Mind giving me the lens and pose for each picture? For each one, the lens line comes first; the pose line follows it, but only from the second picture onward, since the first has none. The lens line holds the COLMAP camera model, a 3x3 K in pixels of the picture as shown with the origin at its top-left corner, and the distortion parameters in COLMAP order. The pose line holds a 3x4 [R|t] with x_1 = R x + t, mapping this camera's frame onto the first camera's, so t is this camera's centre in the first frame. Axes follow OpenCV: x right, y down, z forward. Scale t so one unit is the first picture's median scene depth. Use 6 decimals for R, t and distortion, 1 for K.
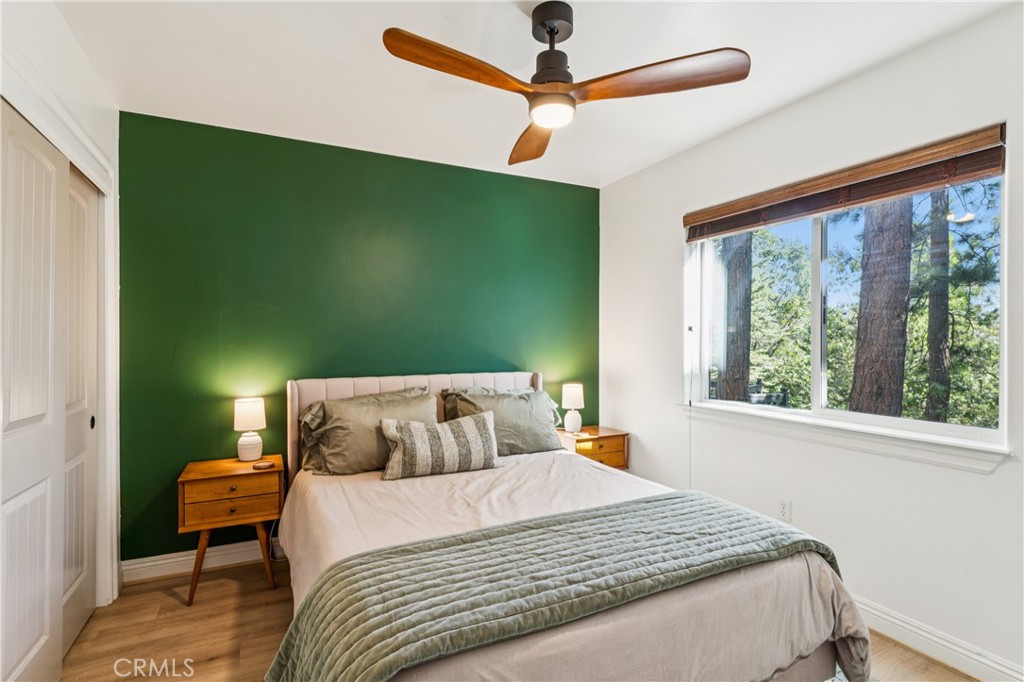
lens RADIAL K [[500.0, 0, 512.0], [0, 500.0, 341.0], [0, 0, 1]] dist [0.001341, 0.000492]
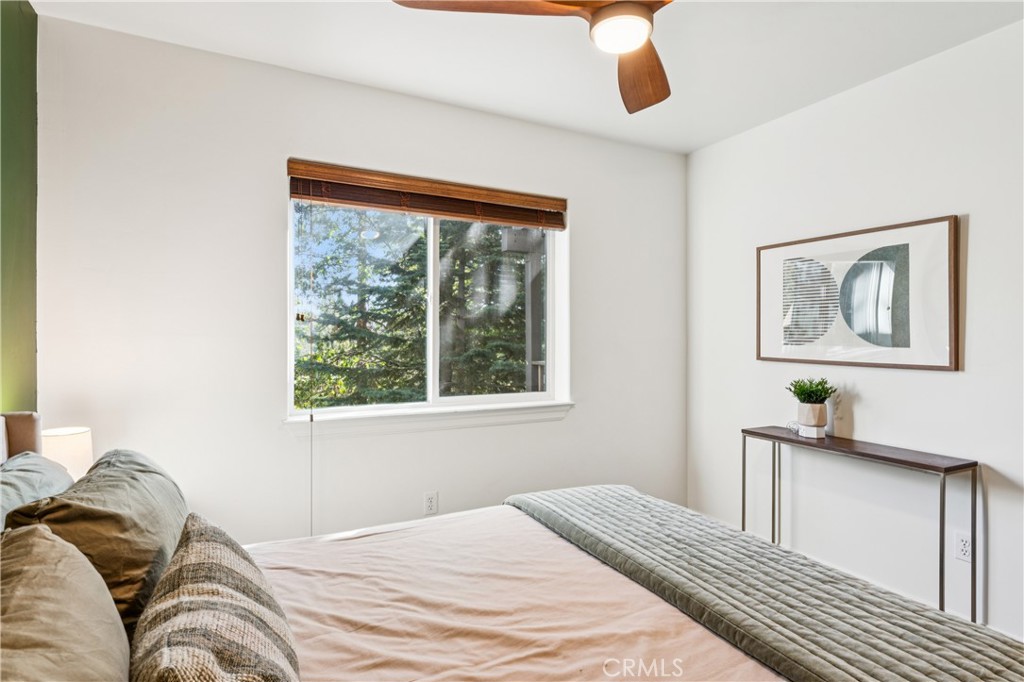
lens RADIAL K [[521.9, 0, 513.6], [0, 521.9, 336.0], [0, 0, 1]] dist [-0.000905, -0.000116]
pose [[-0.013414, 0.003588, 0.999904, -0.501657], [-0.000565, 0.999993, -0.003596, 0.006356], [-0.999910, -0.000614, -0.013412, 0.847994]]
